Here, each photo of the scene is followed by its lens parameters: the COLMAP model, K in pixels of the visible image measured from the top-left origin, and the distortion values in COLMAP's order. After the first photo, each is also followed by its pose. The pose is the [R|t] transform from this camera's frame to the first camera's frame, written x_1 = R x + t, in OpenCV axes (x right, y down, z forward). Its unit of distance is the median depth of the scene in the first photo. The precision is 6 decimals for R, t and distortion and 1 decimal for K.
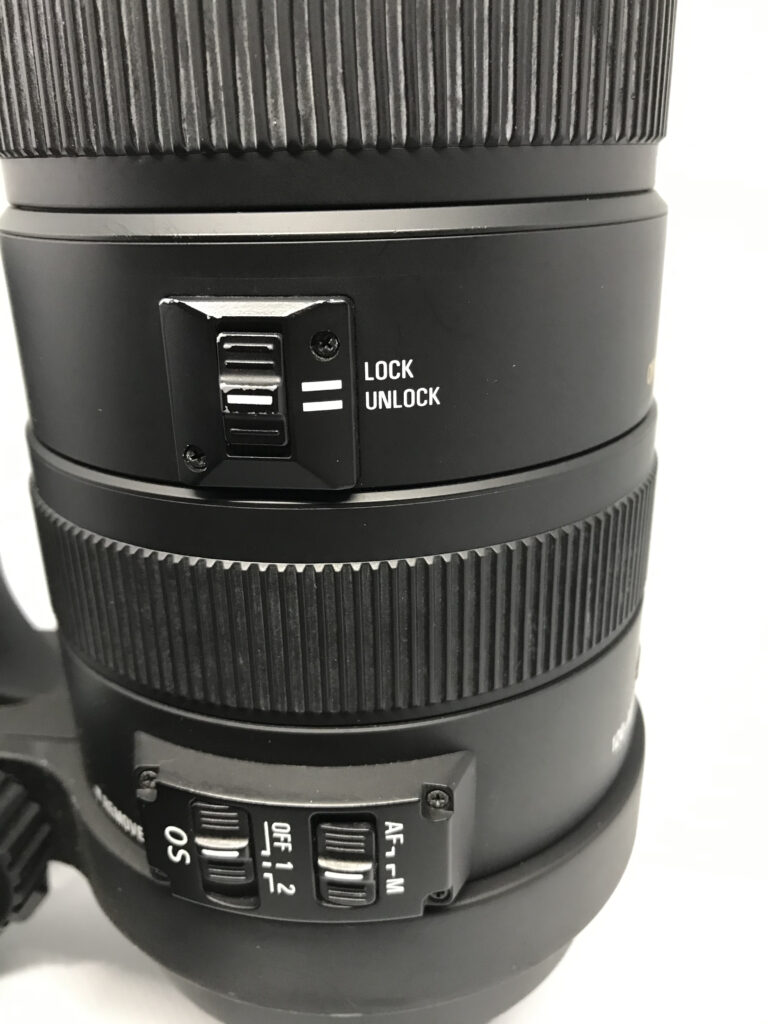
lens RADIAL K [[861.1, 0, 382.2], [0, 861.1, 503.1], [0, 0, 1]] dist [-0.014663, -0.058610]
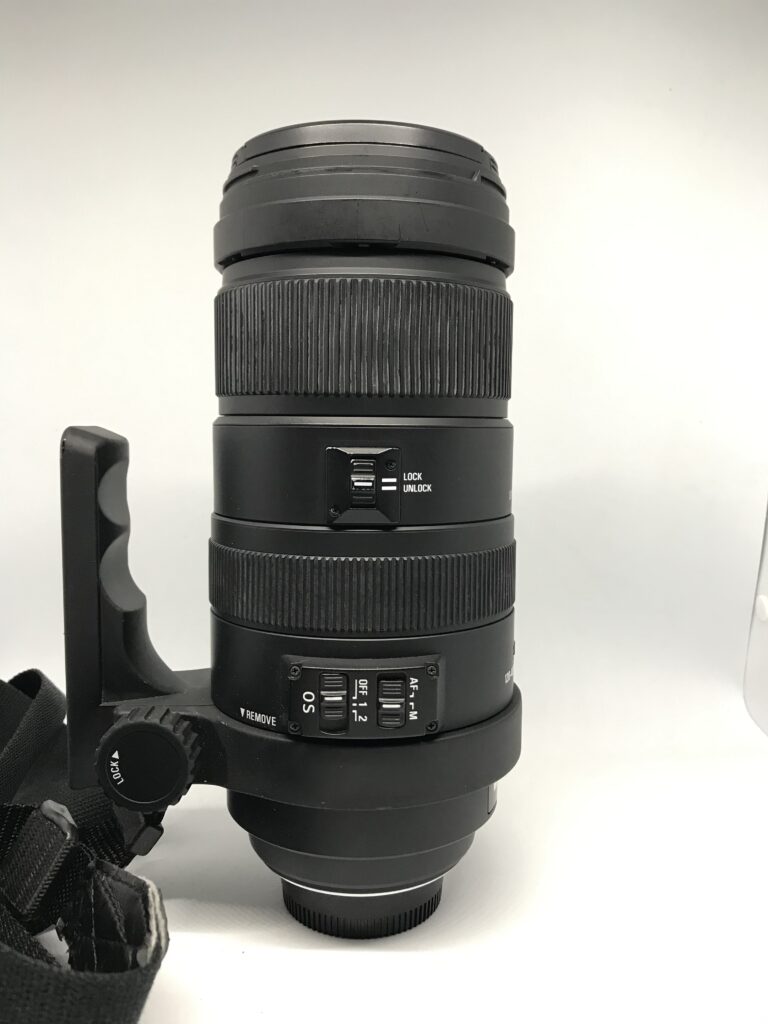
lens RADIAL K [[861.1, 0, 386.6], [0, 861.1, 516.9], [0, 0, 1]] dist [-0.014663, -0.058610]
pose [[0.987501, 0.013540, 0.157027, -0.434116], [0.030024, 0.961898, -0.271756, 0.605042], [-0.154724, 0.273074, 0.949469, -1.284572]]
